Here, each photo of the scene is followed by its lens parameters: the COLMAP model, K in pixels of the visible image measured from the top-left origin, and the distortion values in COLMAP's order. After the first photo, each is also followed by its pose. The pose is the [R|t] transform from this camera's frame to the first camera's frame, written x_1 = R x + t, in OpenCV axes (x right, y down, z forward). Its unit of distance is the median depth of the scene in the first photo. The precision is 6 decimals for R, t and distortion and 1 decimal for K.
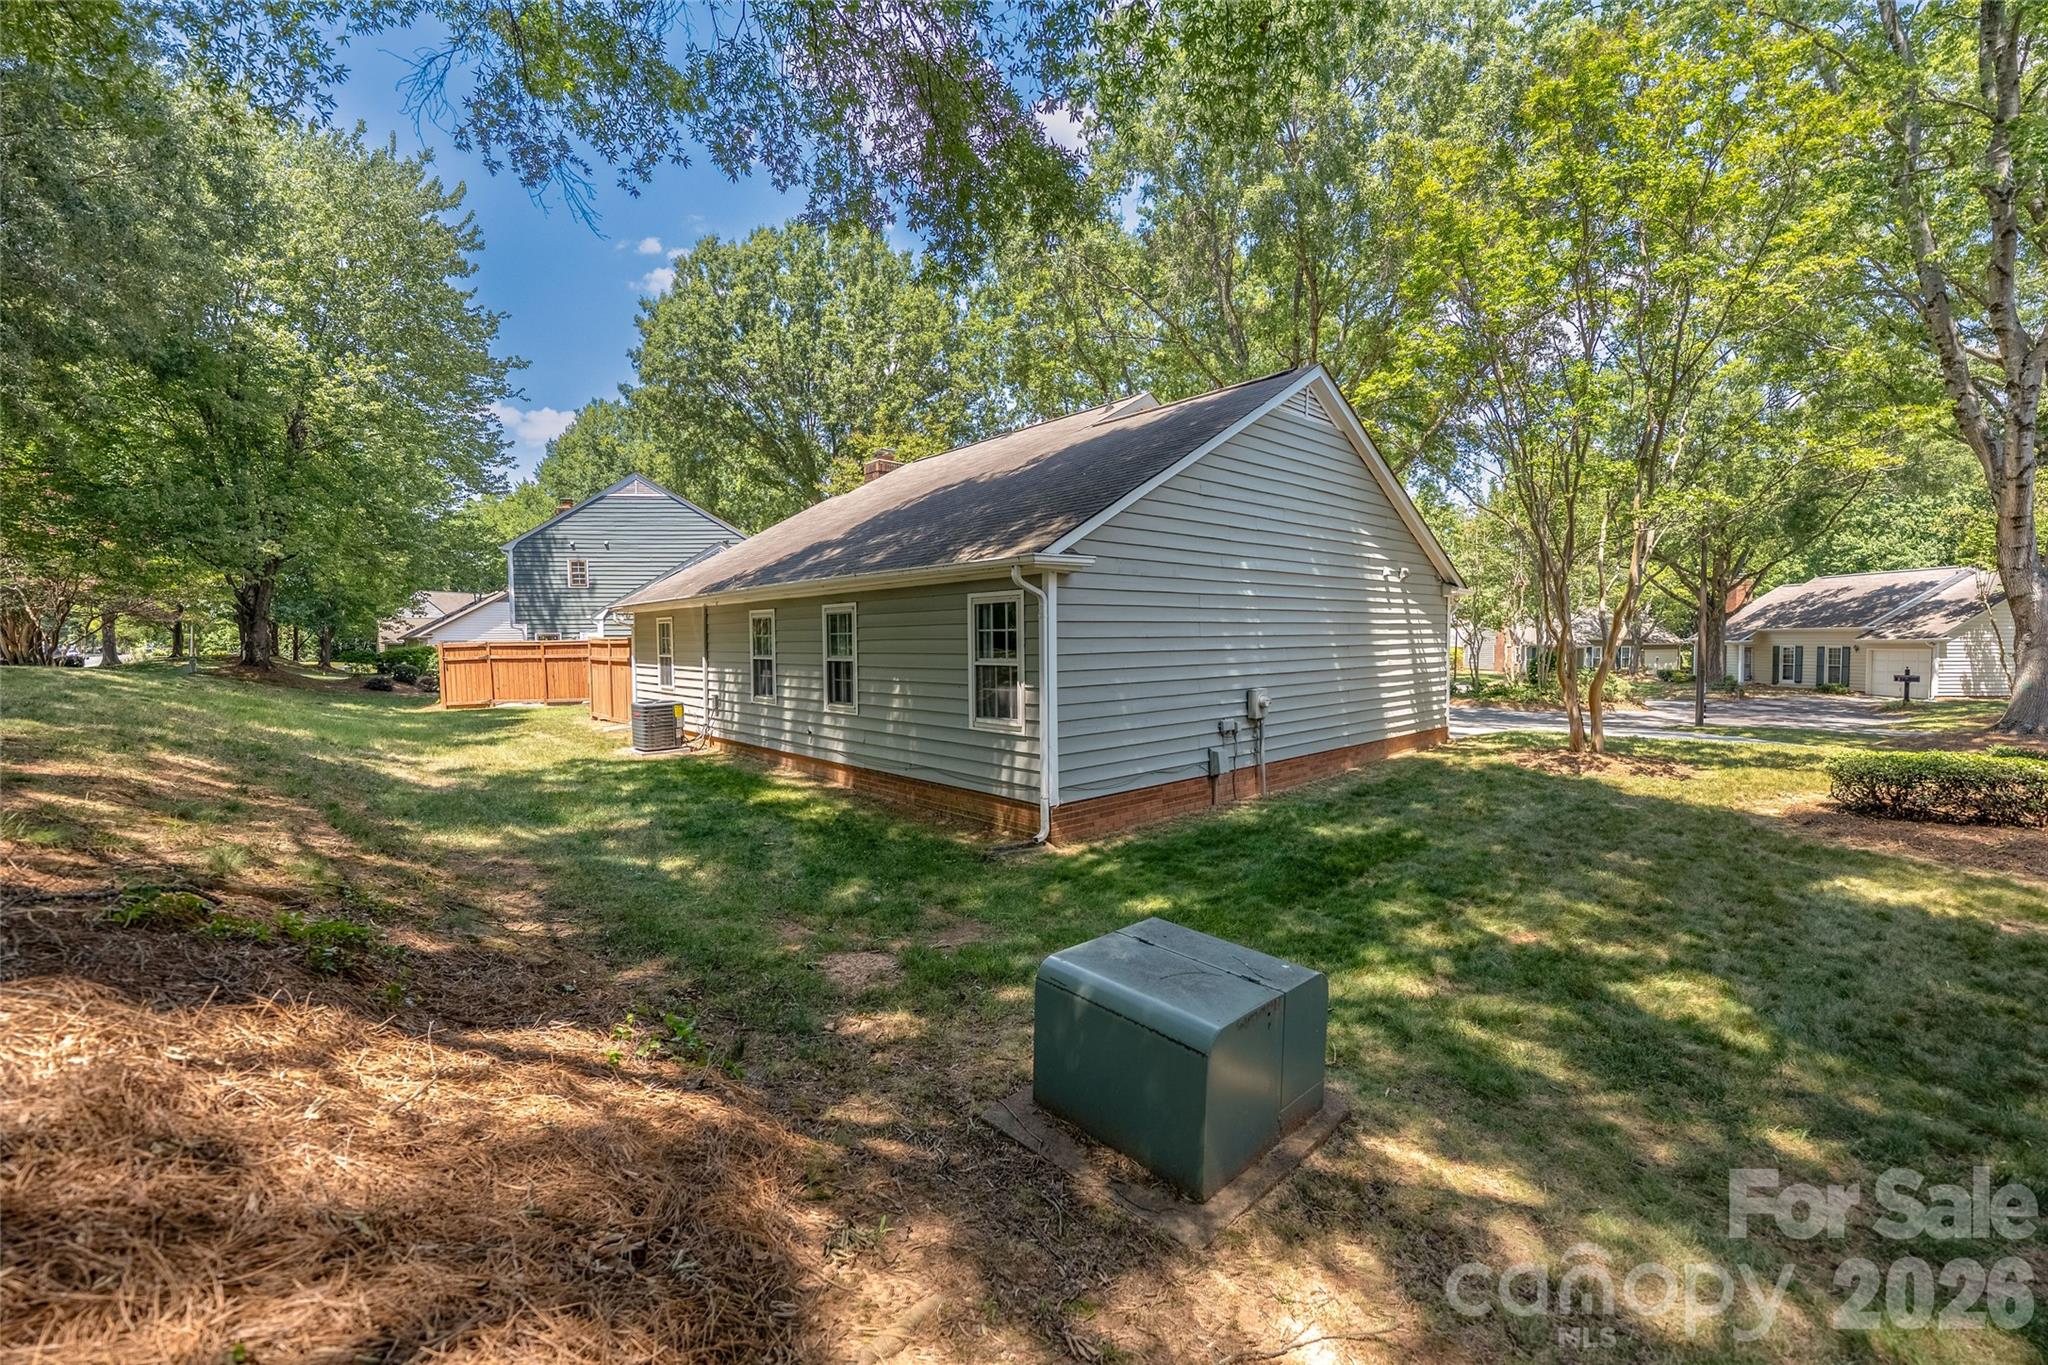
lens RADIAL K [[847.1, 0, 1019.6], [0, 847.1, 677.3], [0, 0, 1]] dist [-0.008145, -0.000224]
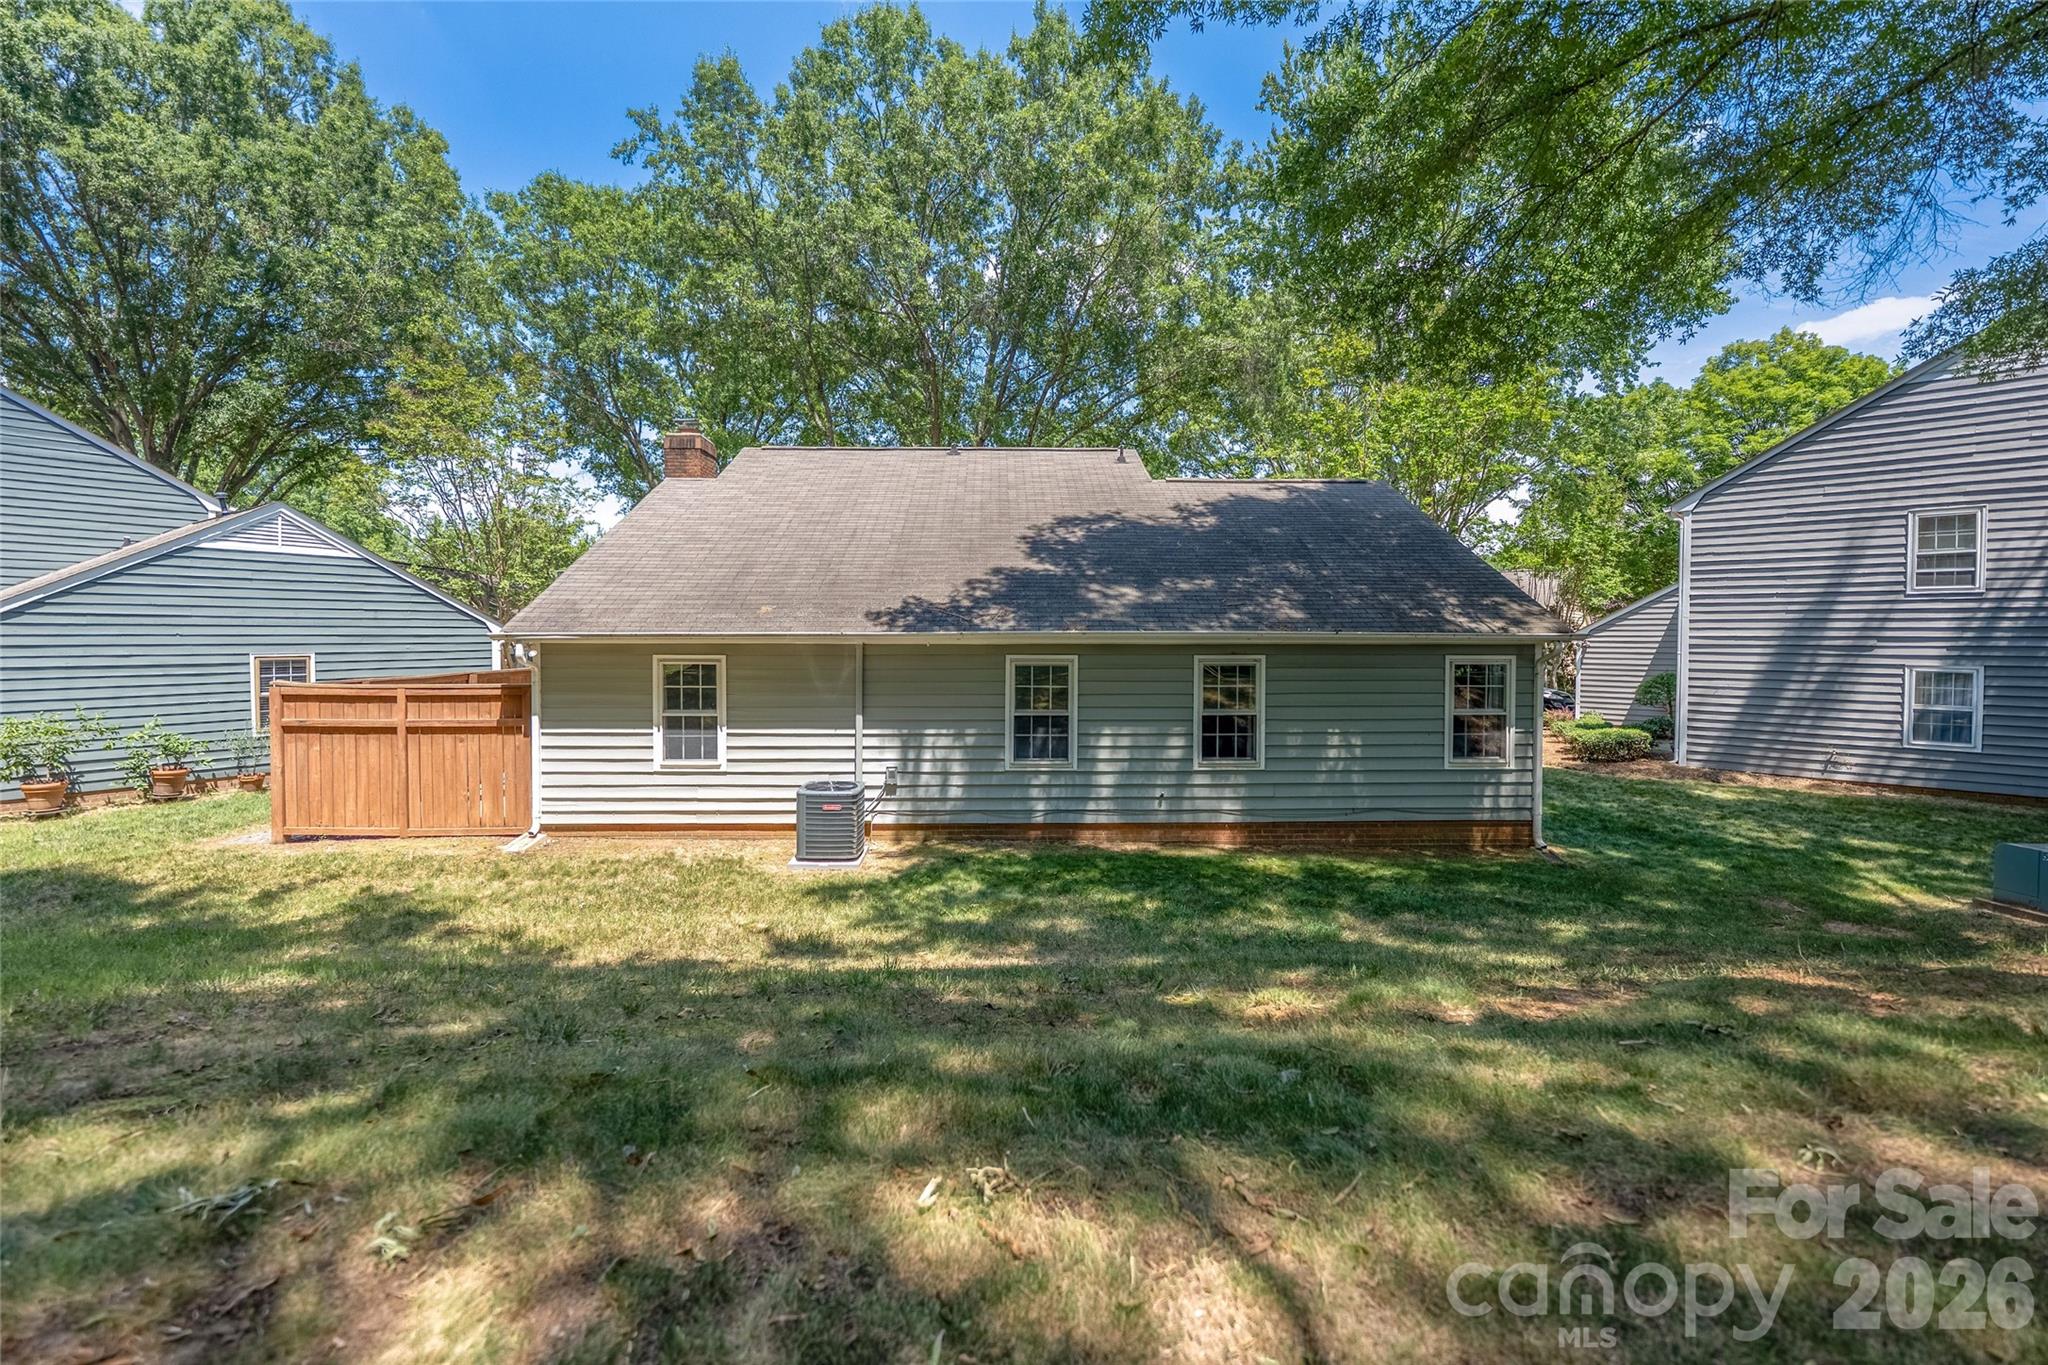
lens RADIAL K [[847.1, 0, 1023.0], [0, 847.1, 669.3], [0, 0, 1]] dist [-0.008145, -0.000224]
pose [[0.641474, -0.013188, 0.767031, -1.200619], [0.028451, 0.999573, -0.006608, -0.078007], [-0.766617, 0.026062, 0.641576, 0.620007]]
